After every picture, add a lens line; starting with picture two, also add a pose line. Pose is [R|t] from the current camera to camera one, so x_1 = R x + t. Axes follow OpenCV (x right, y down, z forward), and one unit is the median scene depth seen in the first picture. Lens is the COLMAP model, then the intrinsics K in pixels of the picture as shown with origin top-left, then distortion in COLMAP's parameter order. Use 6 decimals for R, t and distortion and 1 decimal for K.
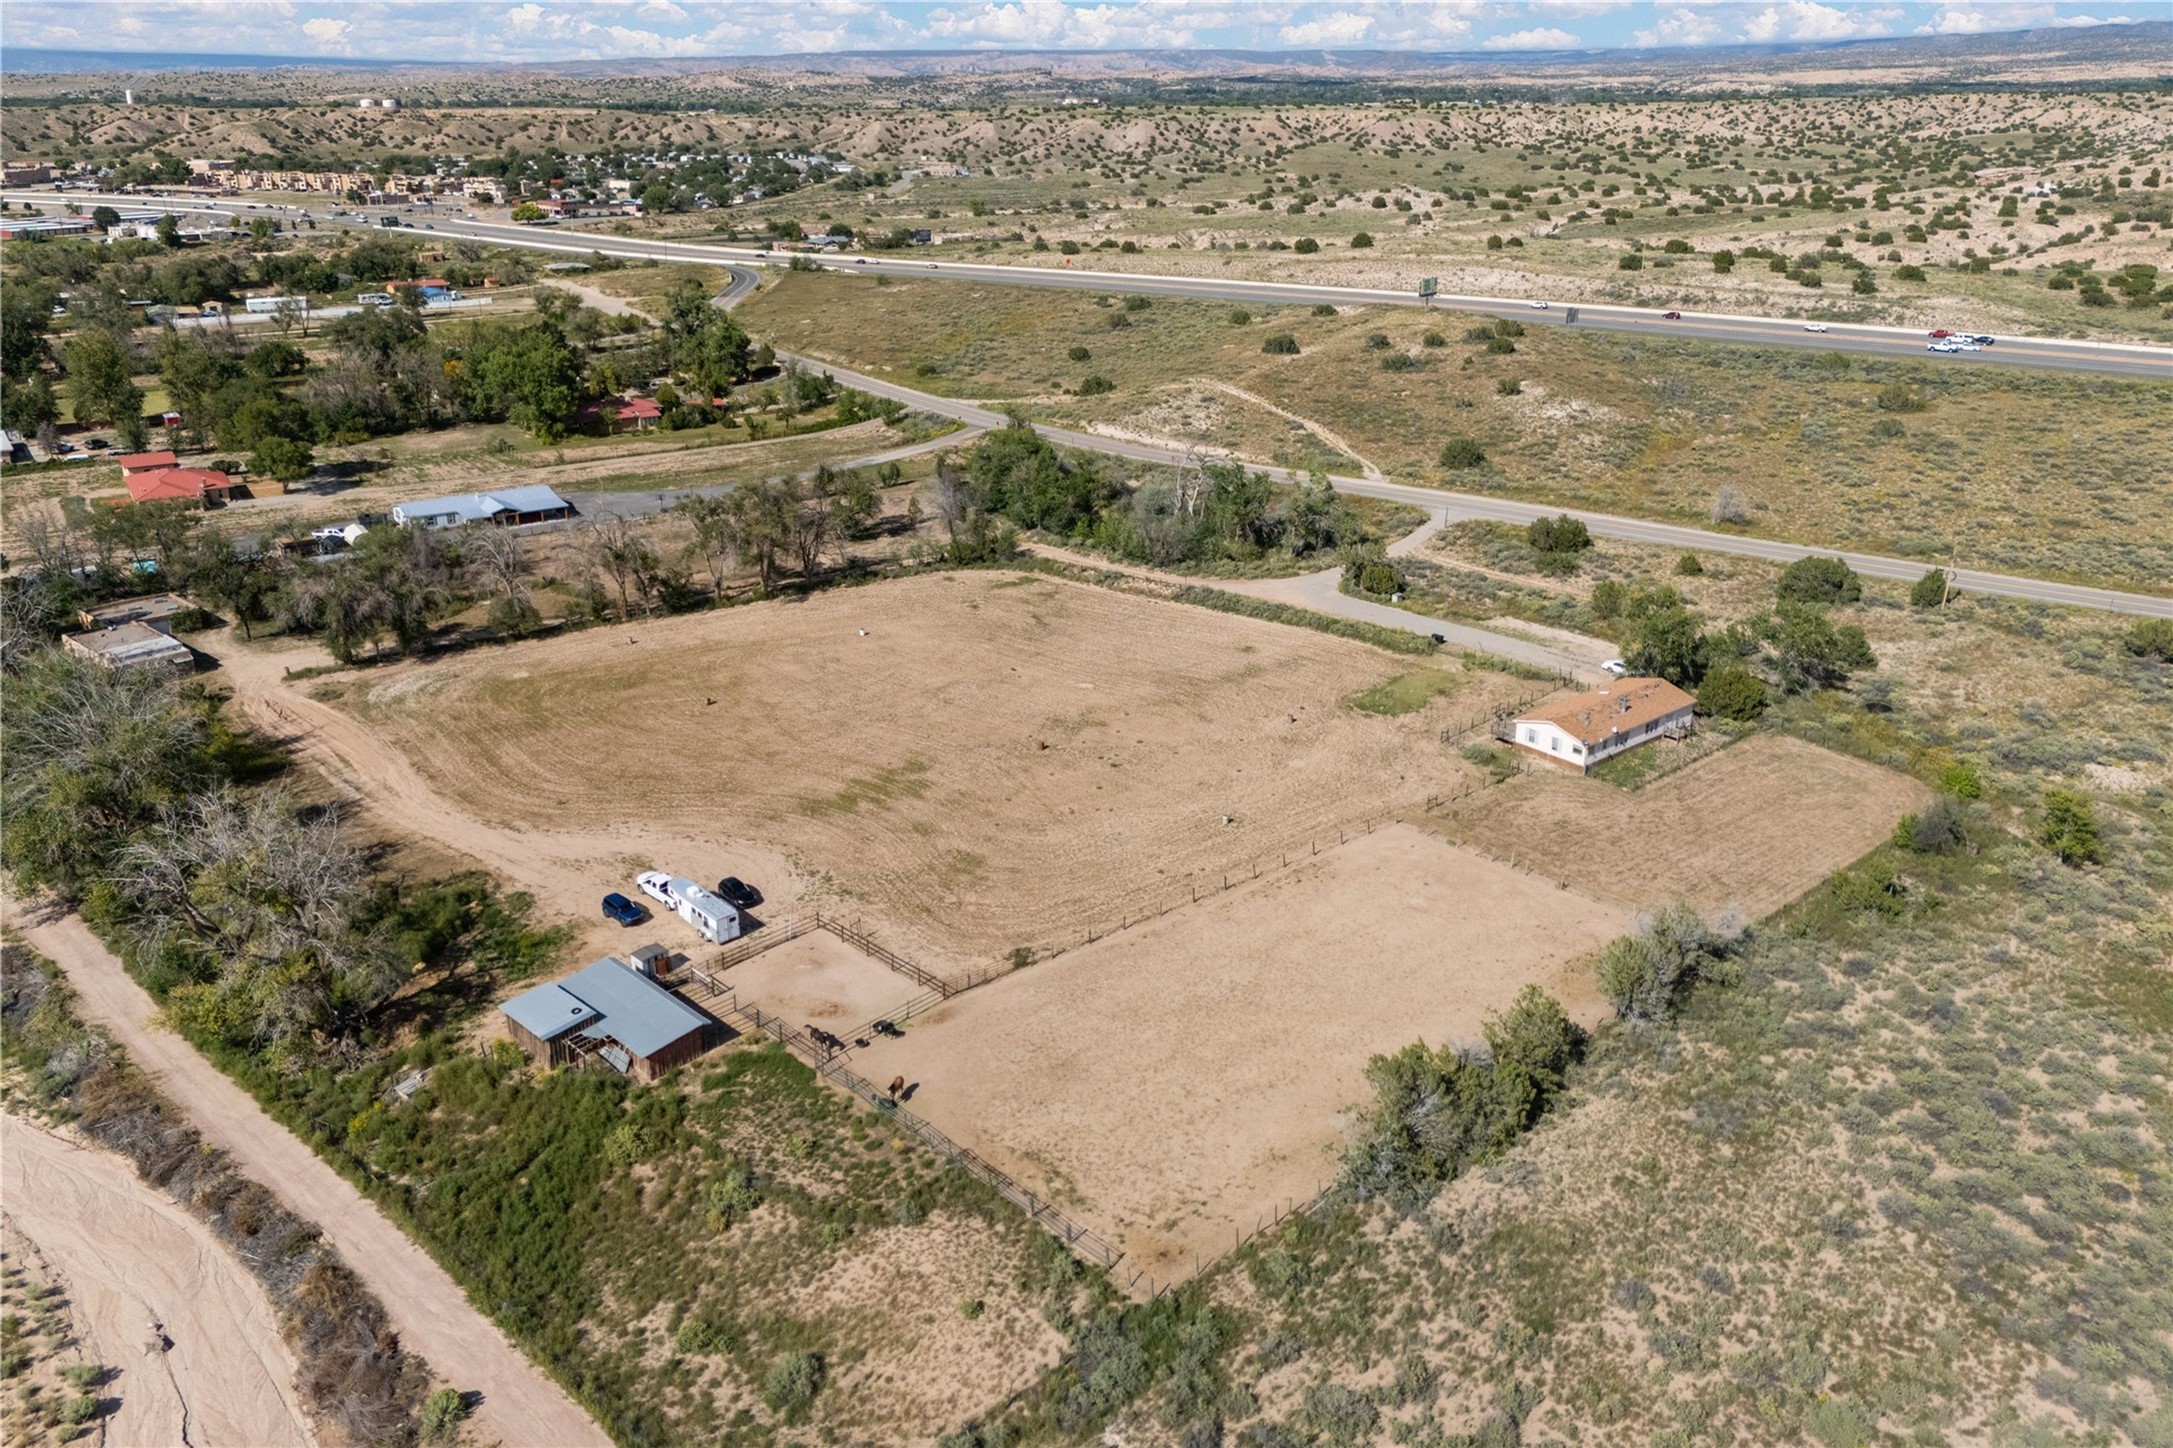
lens RADIAL K [[1609.7, 0, 1091.9], [0, 1609.7, 626.9], [0, 0, 1]] dist [0.079703, -0.093705]
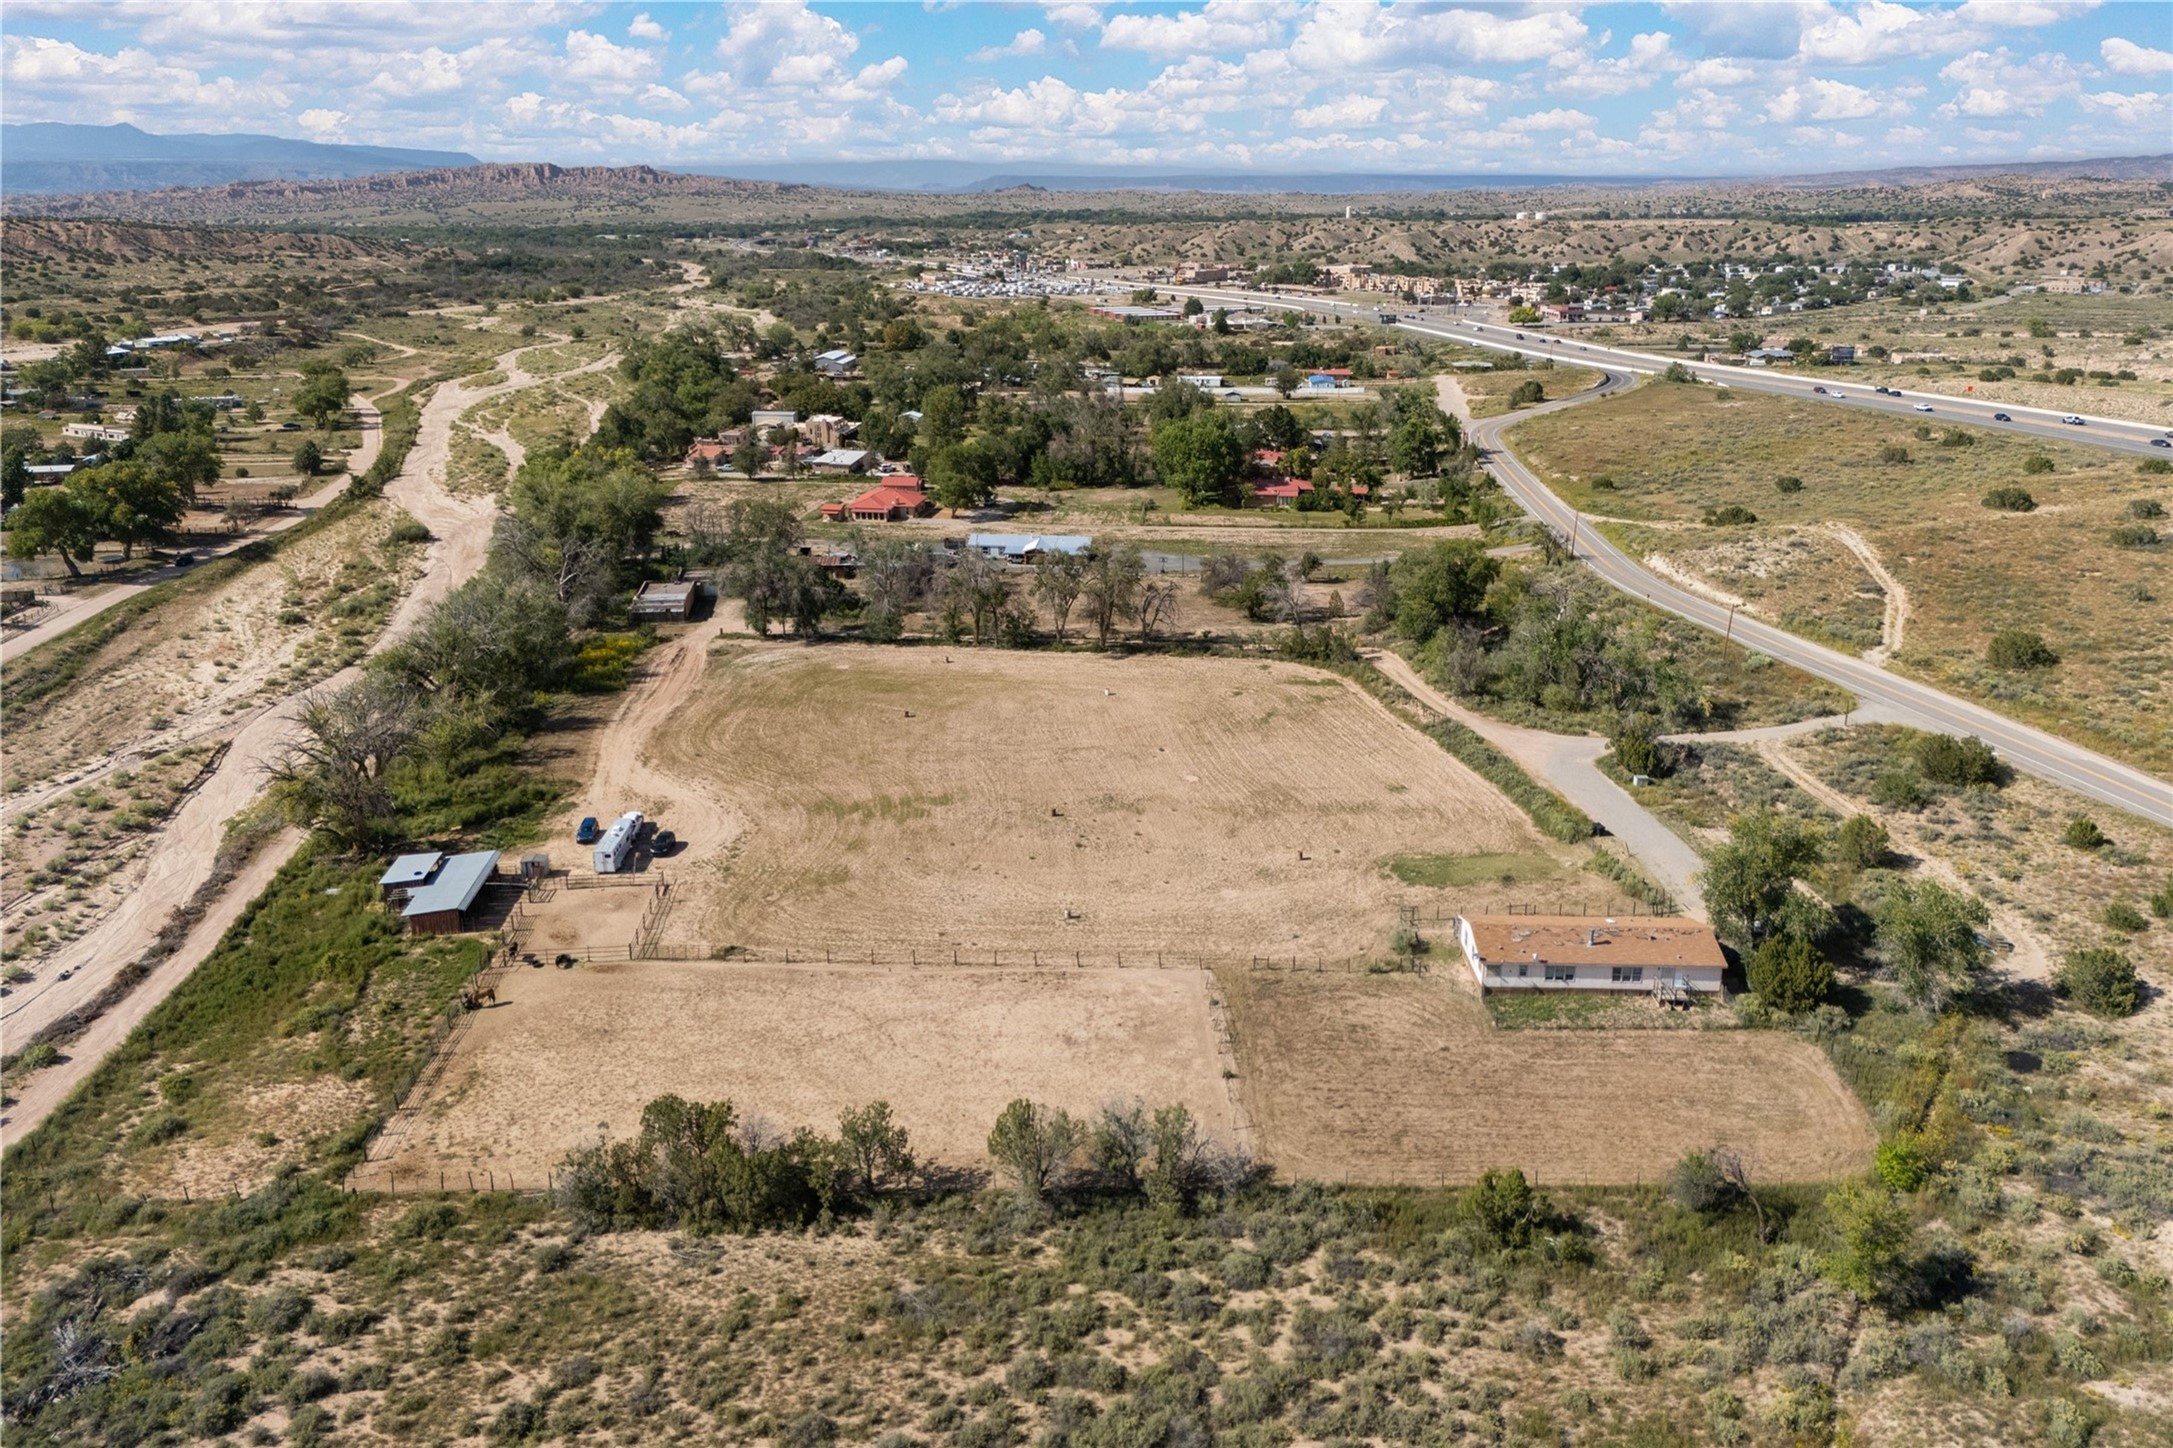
lens RADIAL K [[1577.2, 0, 1096.8], [0, 1577.2, 669.8], [0, 0, 1]] dist [0.086464, -0.094124]
pose [[0.758197, 0.184027, -0.625517, 0.545345], [-0.205416, 0.977909, 0.038713, -0.054604], [0.618823, 0.099139, 0.779250, 0.196607]]
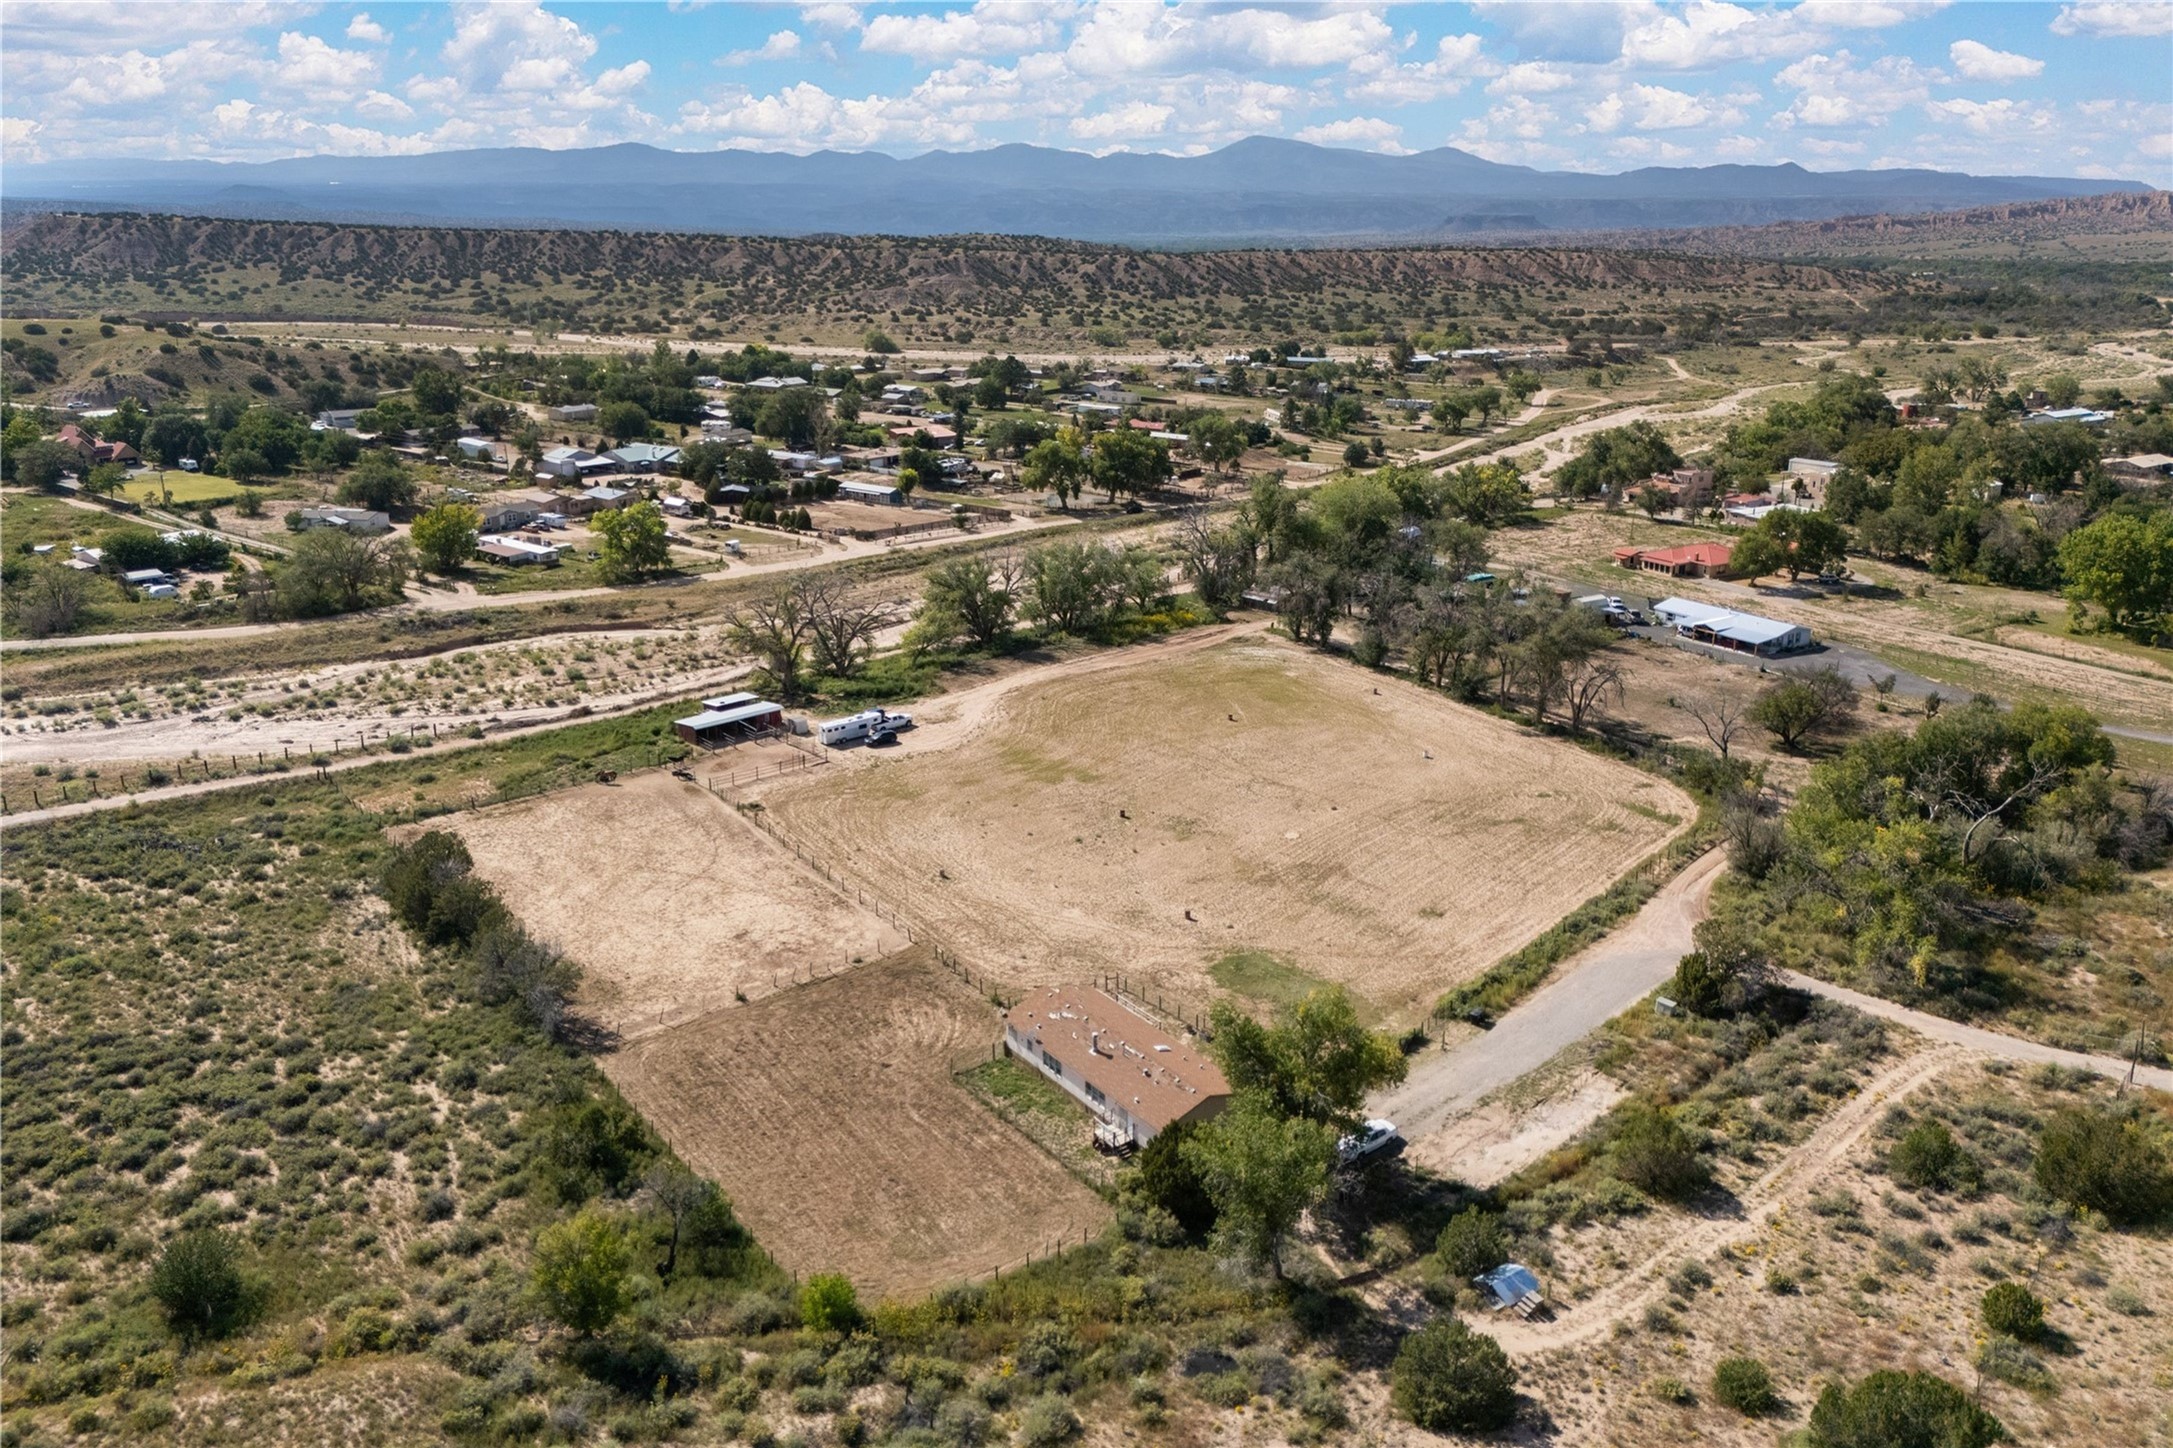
lens RADIAL K [[1577.2, 0, 1096.8], [0, 1577.2, 669.8], [0, 0, 1]] dist [0.086464, -0.094124]
pose [[-0.051949, 0.267861, -0.962056, 0.861601], [-0.324203, 0.906655, 0.269942, -0.262773], [0.944560, 0.325925, 0.039741, 0.818749]]
